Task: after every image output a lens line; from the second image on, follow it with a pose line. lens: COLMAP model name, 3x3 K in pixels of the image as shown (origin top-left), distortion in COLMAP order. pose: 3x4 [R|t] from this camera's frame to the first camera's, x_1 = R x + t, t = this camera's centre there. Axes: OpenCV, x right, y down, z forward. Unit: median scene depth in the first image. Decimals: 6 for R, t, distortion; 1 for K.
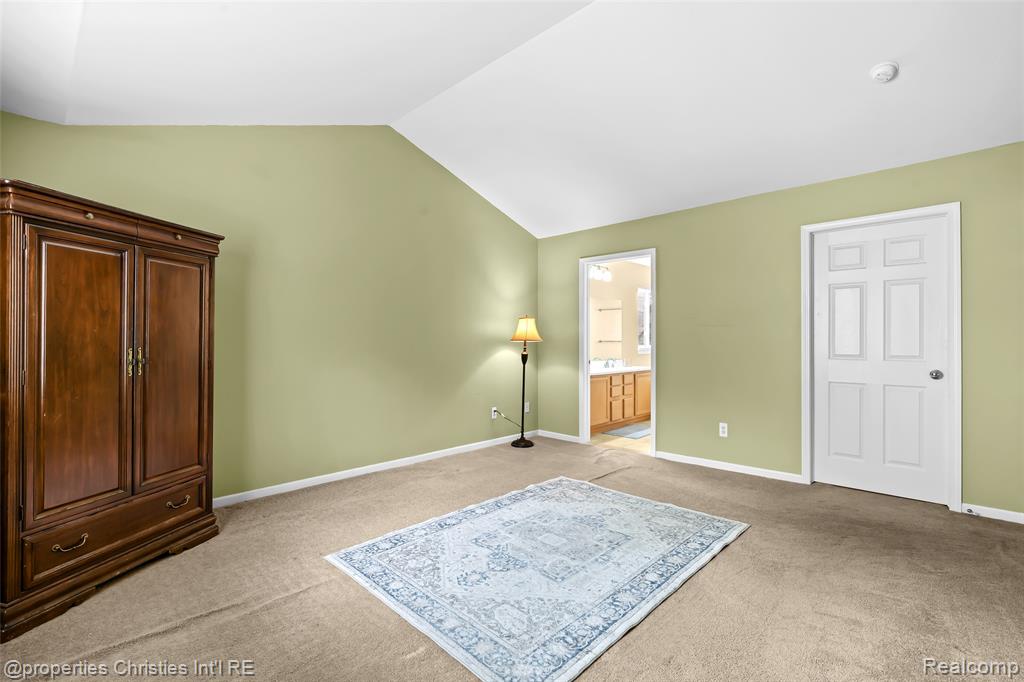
lens RADIAL K [[462.3, 0, 507.6], [0, 462.3, 341.1], [0, 0, 1]] dist [-0.011815, 0.002503]
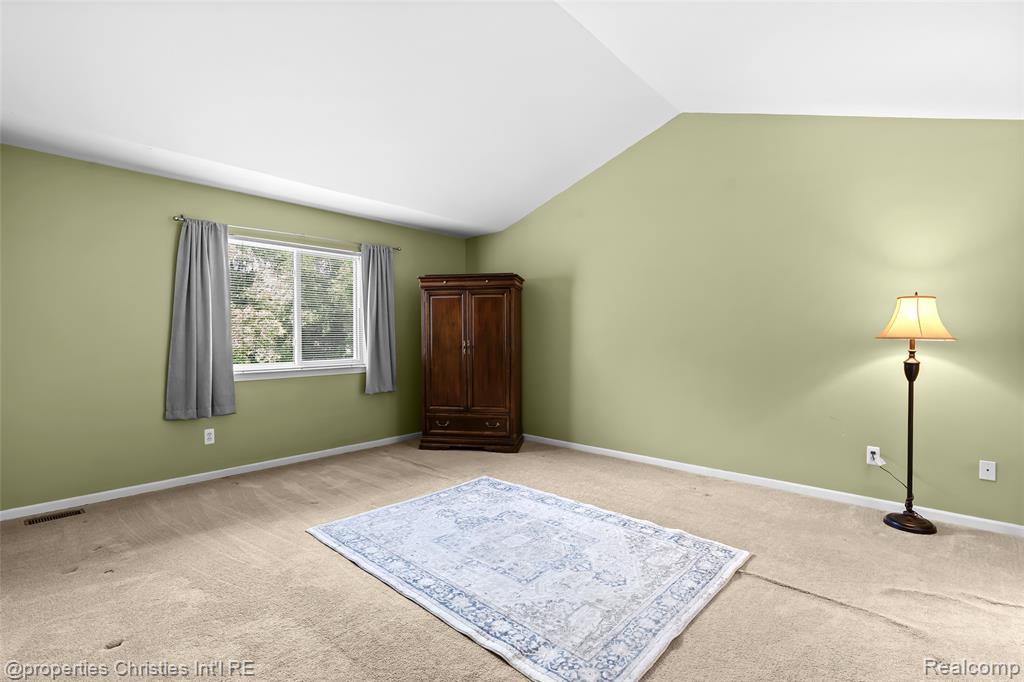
lens RADIAL K [[462.3, 0, 514.0], [0, 462.3, 340.7], [0, 0, 1]] dist [-0.011815, 0.002503]
pose [[0.041658, 0.010734, -0.999074, 0.984518], [-0.001969, 0.999941, 0.010661, -0.004871], [0.999130, 0.001523, 0.041676, 0.875747]]
